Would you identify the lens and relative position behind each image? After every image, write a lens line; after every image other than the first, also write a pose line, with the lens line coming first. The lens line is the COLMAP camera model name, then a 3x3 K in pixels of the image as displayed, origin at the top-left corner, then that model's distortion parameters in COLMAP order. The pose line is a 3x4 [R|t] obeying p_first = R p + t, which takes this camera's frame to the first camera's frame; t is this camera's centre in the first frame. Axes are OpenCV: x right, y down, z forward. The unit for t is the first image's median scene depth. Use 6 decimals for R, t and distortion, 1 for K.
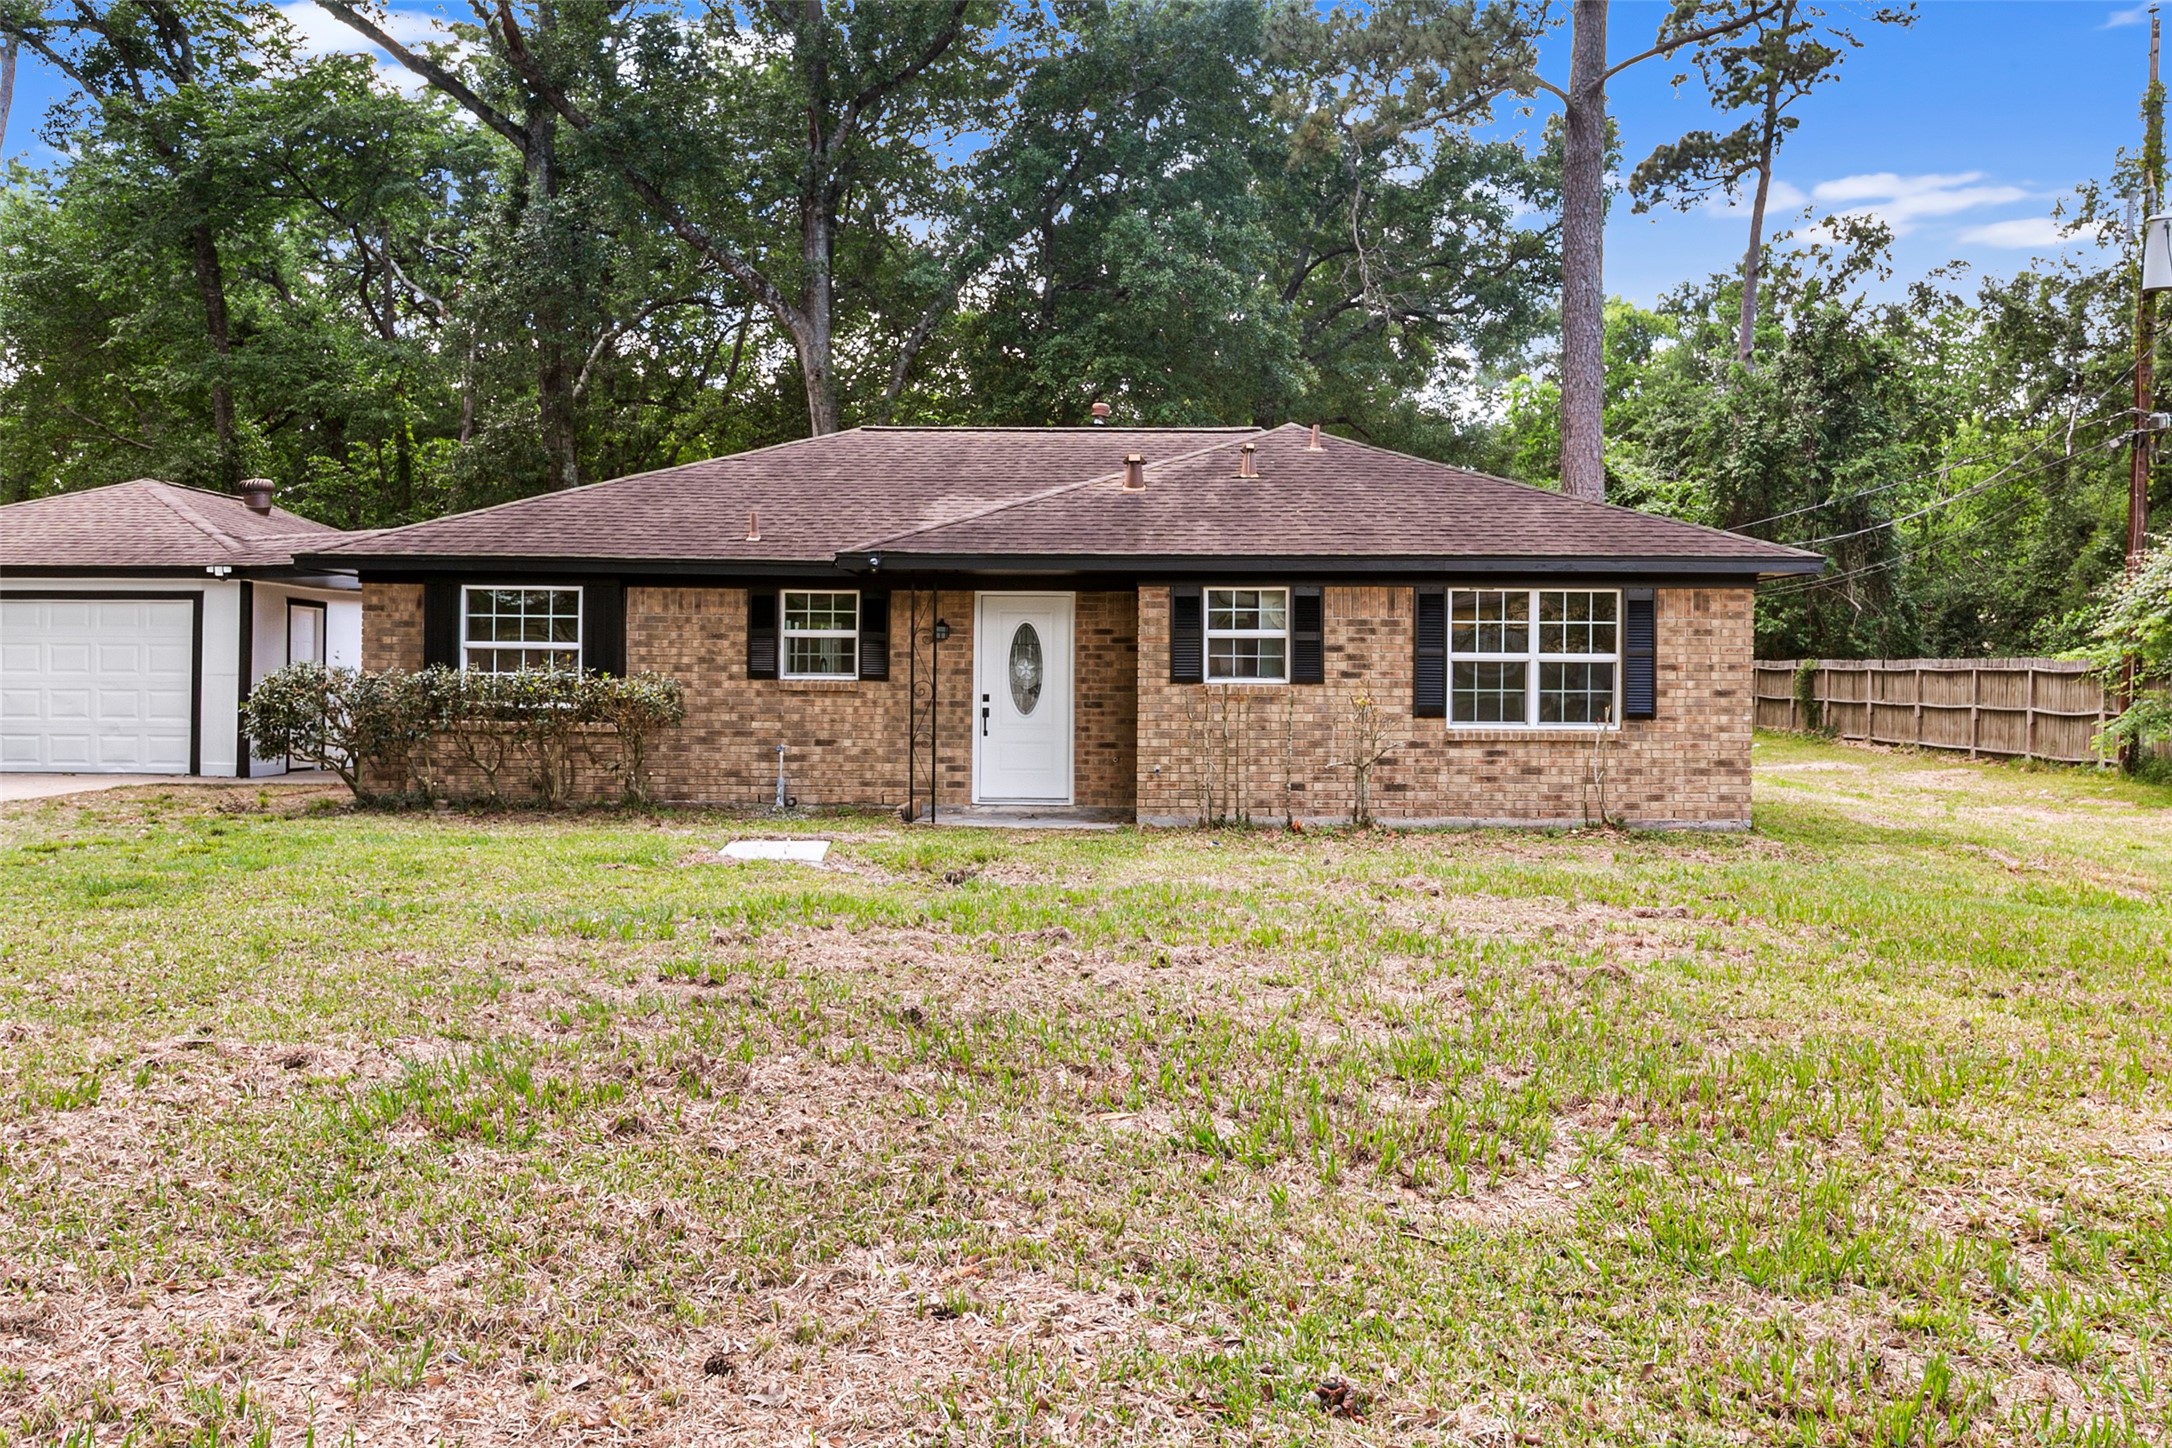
lens RADIAL K [[1646.6, 0, 1099.1], [0, 1646.6, 714.2], [0, 0, 1]] dist [0.004879, 0.005411]
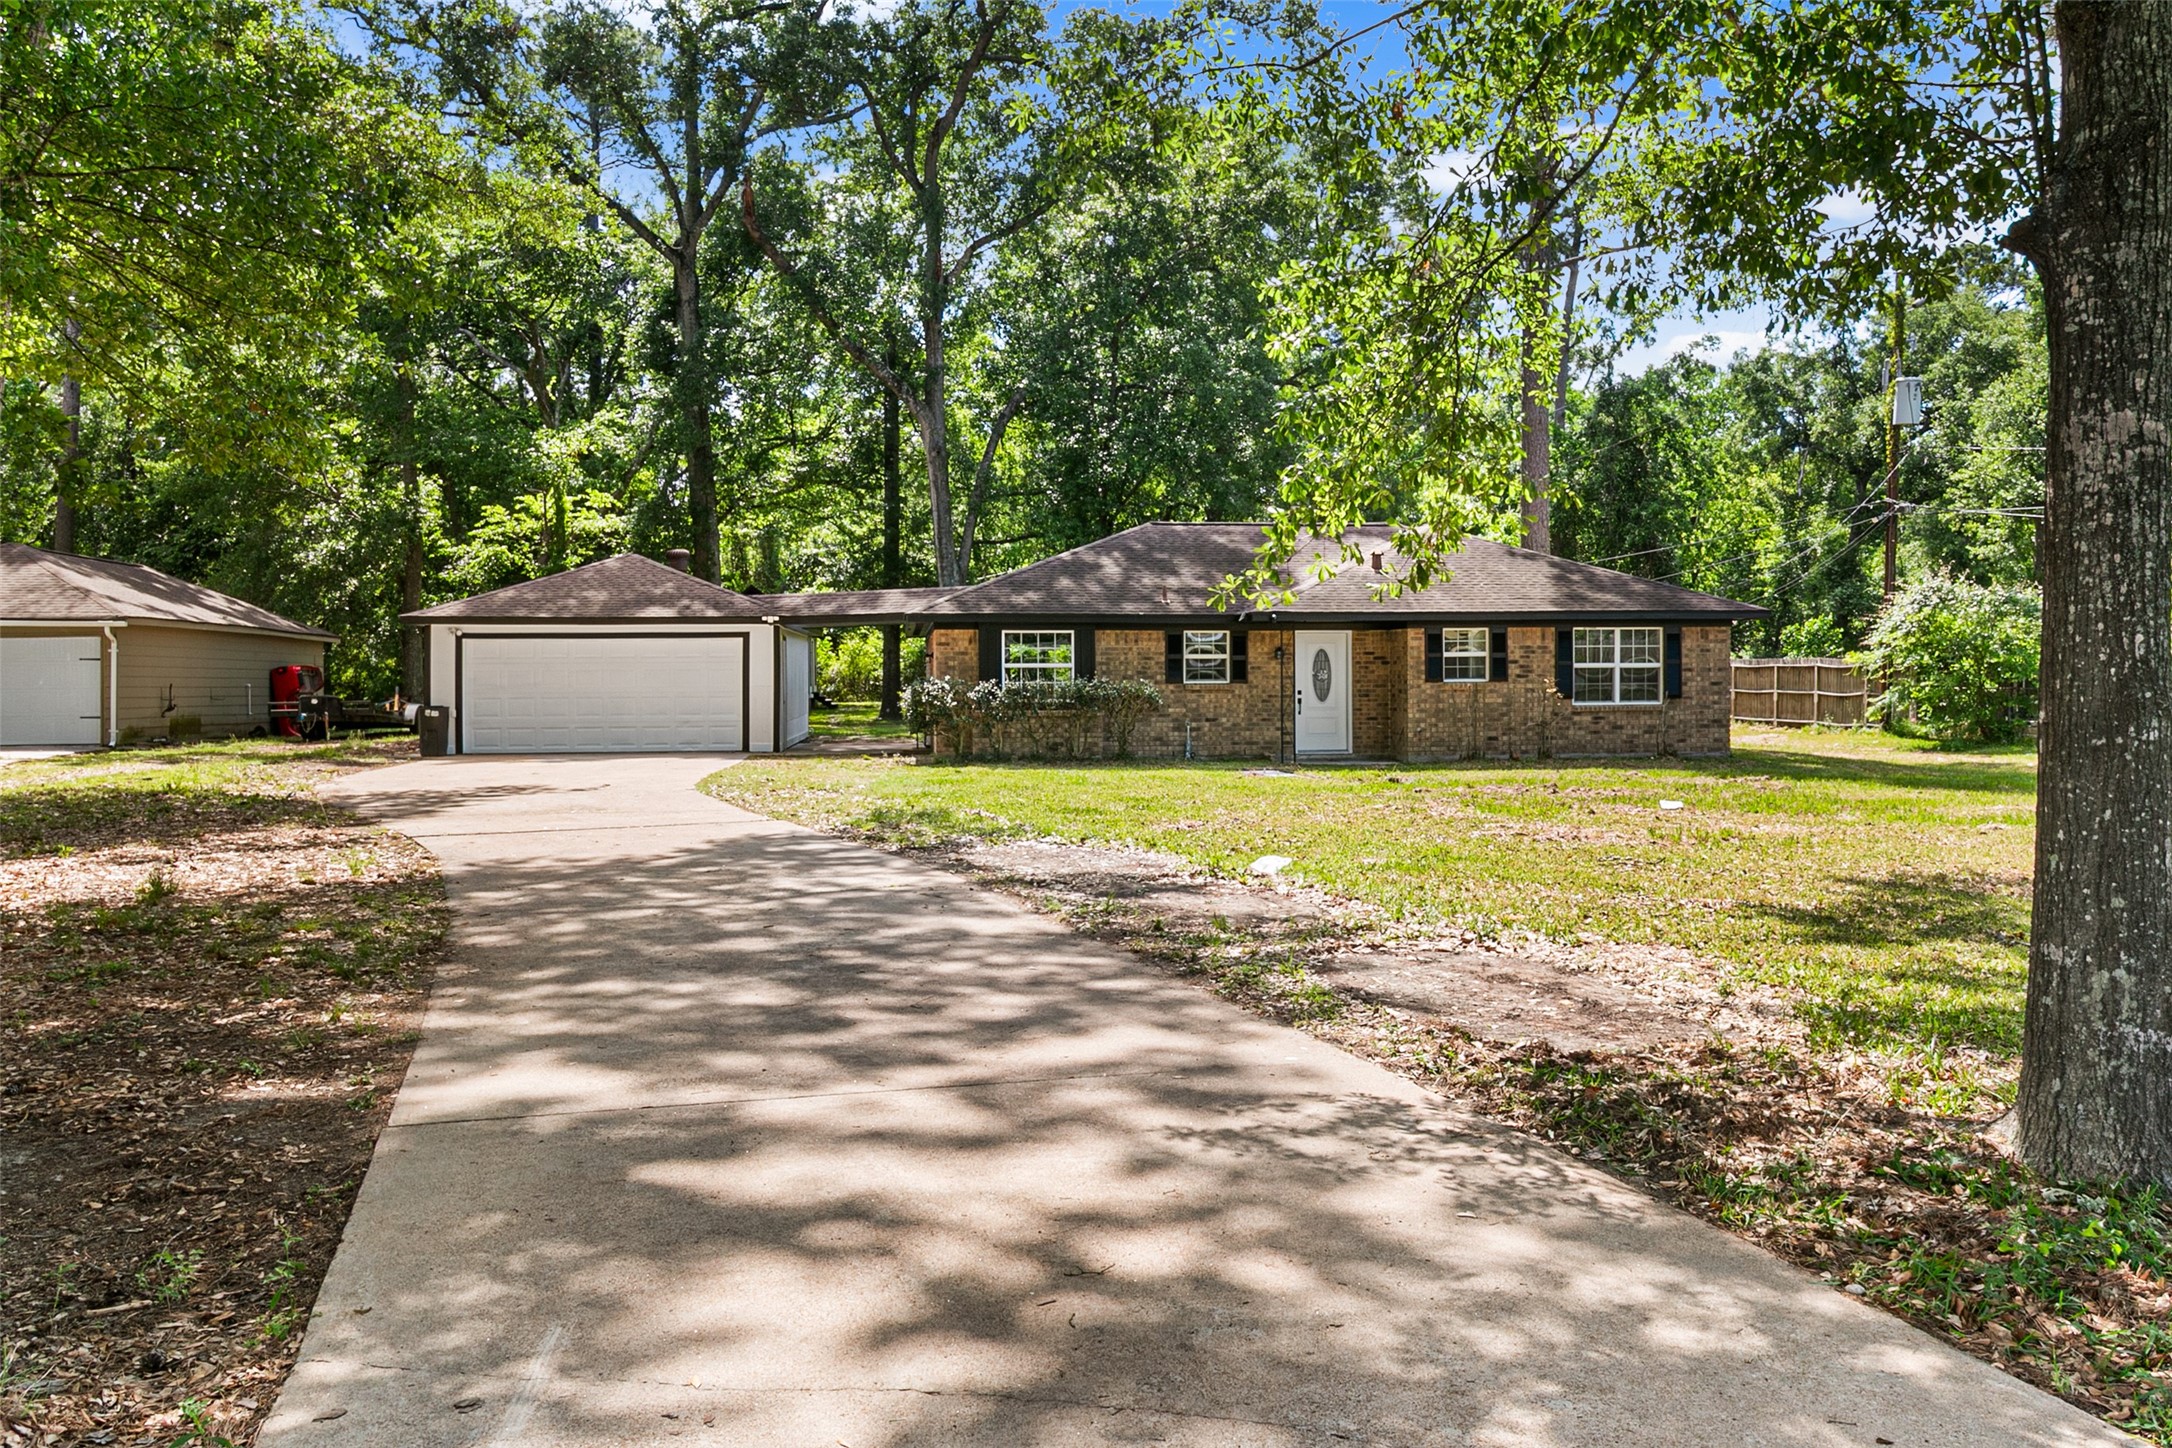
lens RADIAL K [[1646.6, 0, 1085.1], [0, 1646.6, 717.1], [0, 0, 1]] dist [0.004879, 0.005411]
pose [[0.989624, -0.017237, 0.142646, -0.542043], [0.017234, 0.999851, 0.001255, 0.009884], [-0.142646, 0.001216, 0.989773, -0.676925]]
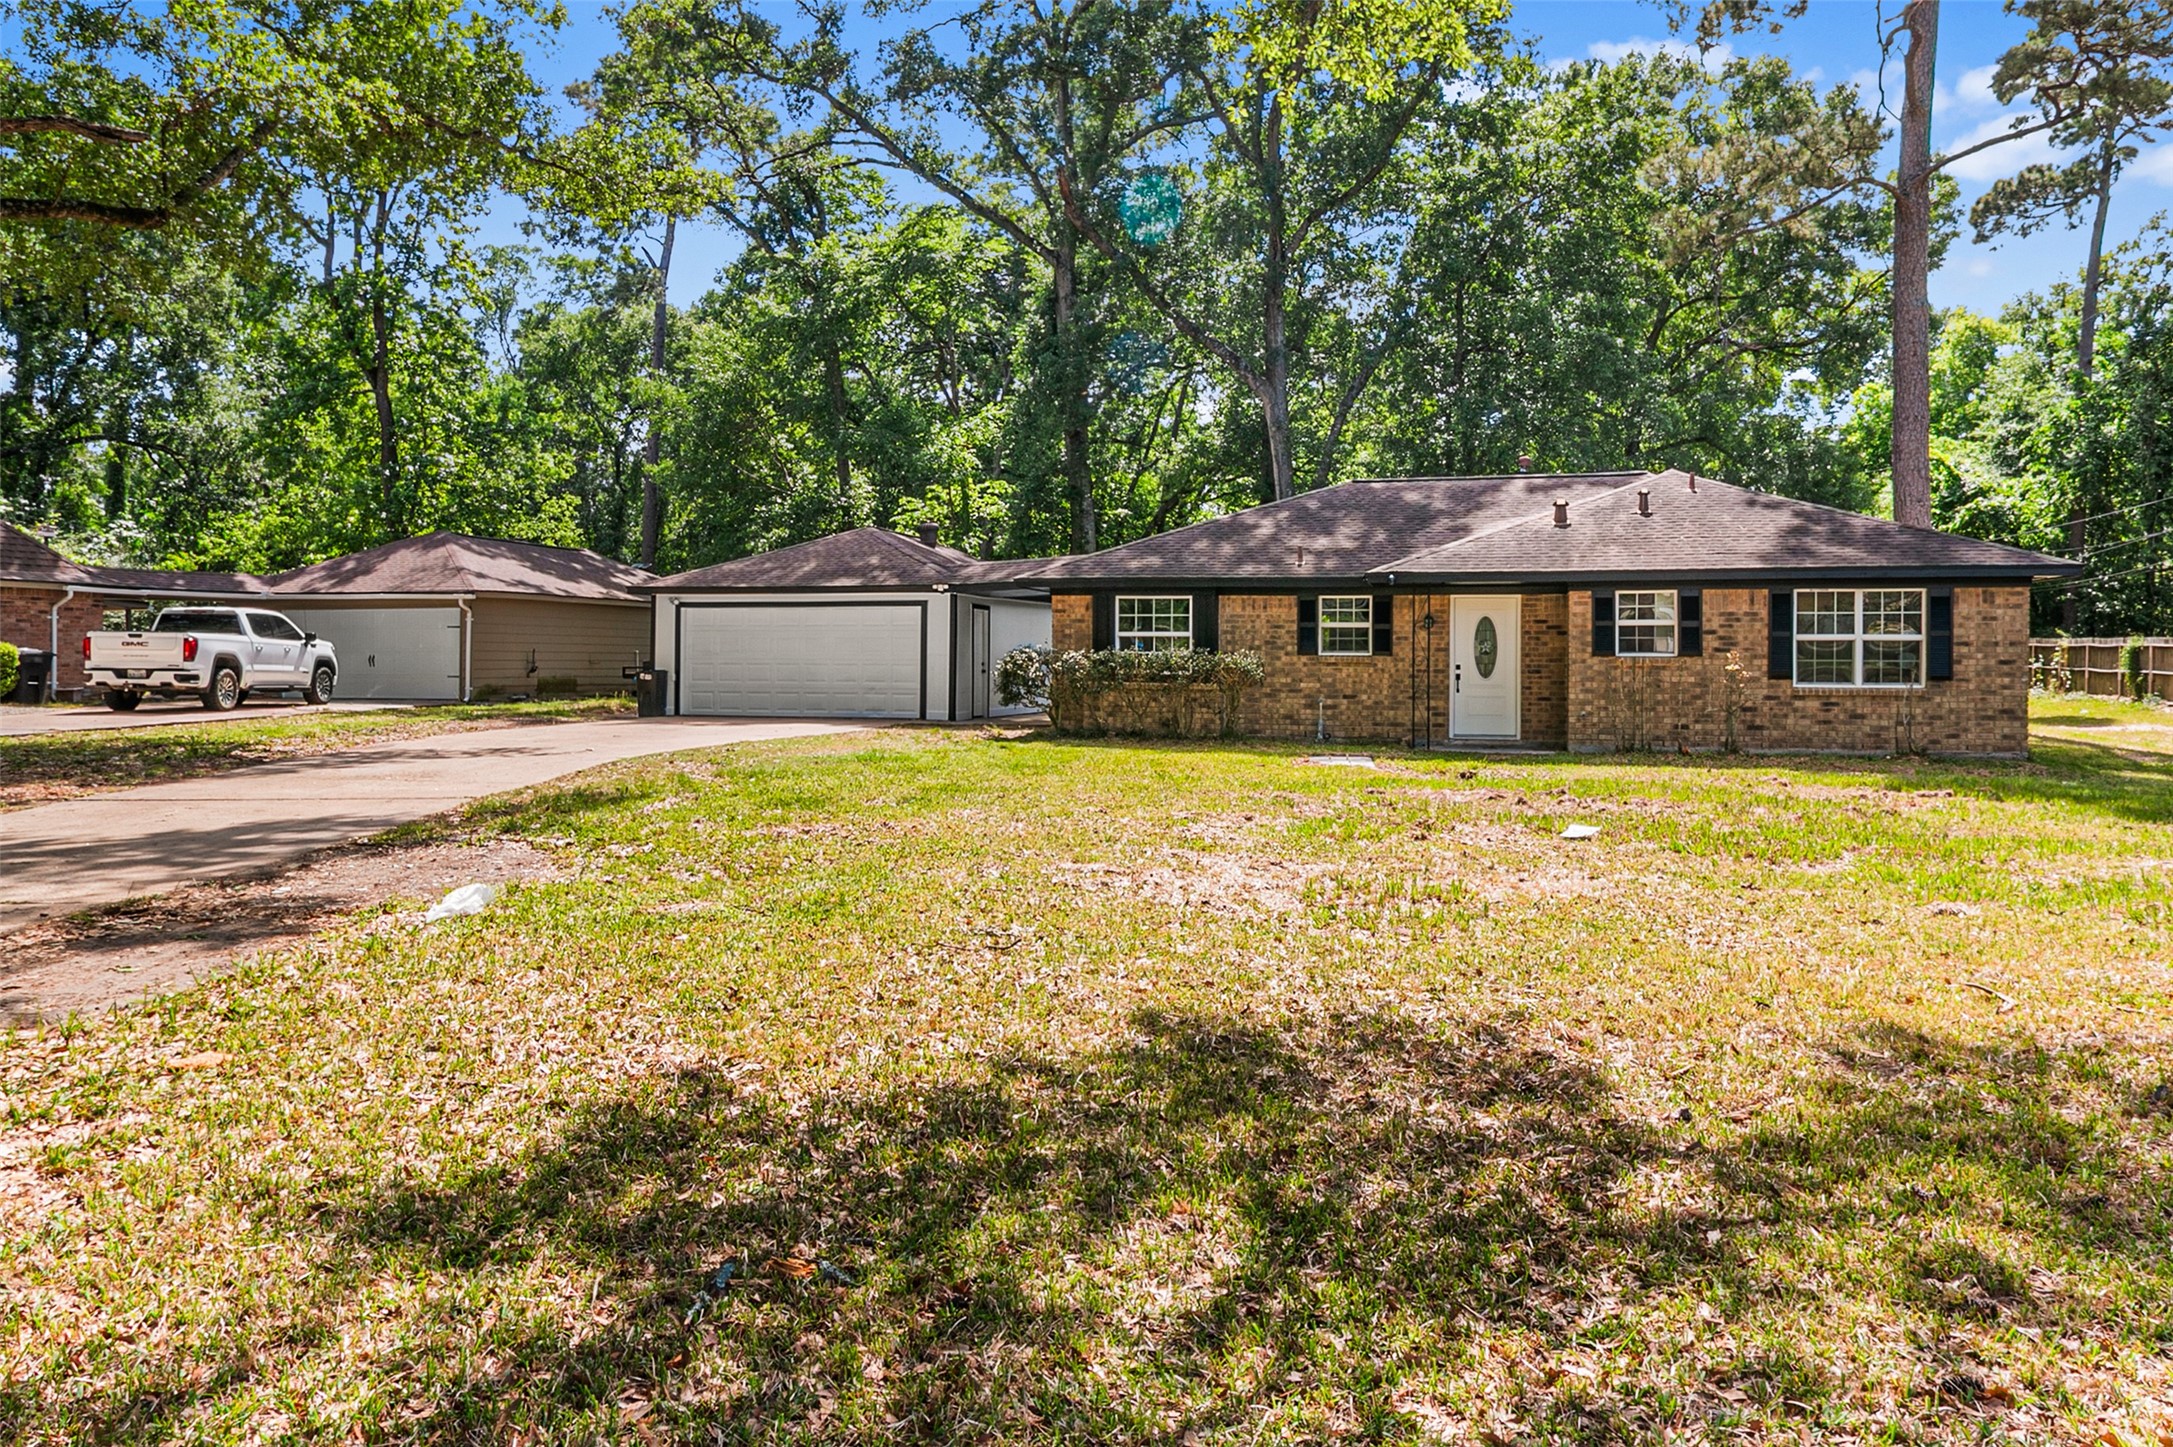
lens RADIAL K [[1446.8, 0, 1125.7], [0, 1446.8, 690.5], [0, 0, 1]] dist [-0.000035, -0.003653]
pose [[0.974621, 0.001095, -0.223857, -0.069103], [-0.001206, 0.999999, -0.000359, 0.011936], [0.223856, 0.000620, 0.974622, -0.336734]]
